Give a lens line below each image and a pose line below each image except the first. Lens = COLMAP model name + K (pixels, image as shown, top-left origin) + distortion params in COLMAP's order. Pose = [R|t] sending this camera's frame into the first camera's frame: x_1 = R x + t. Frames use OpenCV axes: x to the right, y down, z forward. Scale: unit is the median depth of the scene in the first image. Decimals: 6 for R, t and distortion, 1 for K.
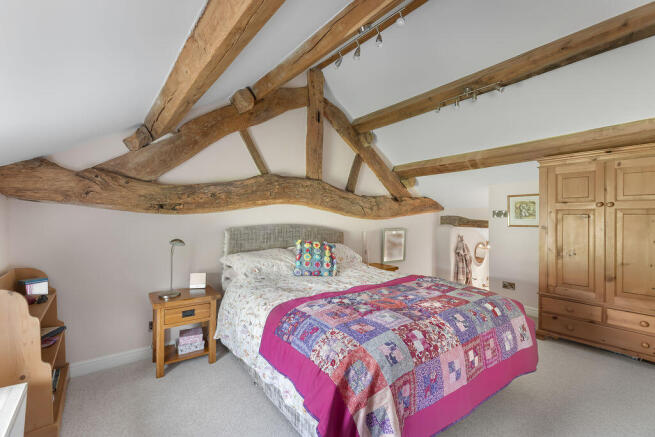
lens RADIAL K [[295.1, 0, 327.5], [0, 295.1, 218.5], [0, 0, 1]] dist [0.011463, -0.000473]
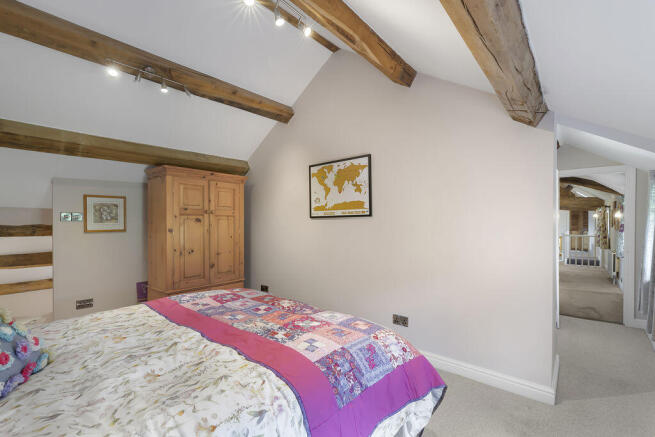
lens RADIAL K [[295.1, 0, 327.5], [0, 295.1, 218.5], [0, 0, 1]] dist [0.011463, -0.000473]
pose [[-0.191050, 0.011740, 0.981510, -0.449524], [0.005283, 0.999926, -0.010932, 0.001846], [-0.981566, 0.003096, -0.191098, 0.663056]]
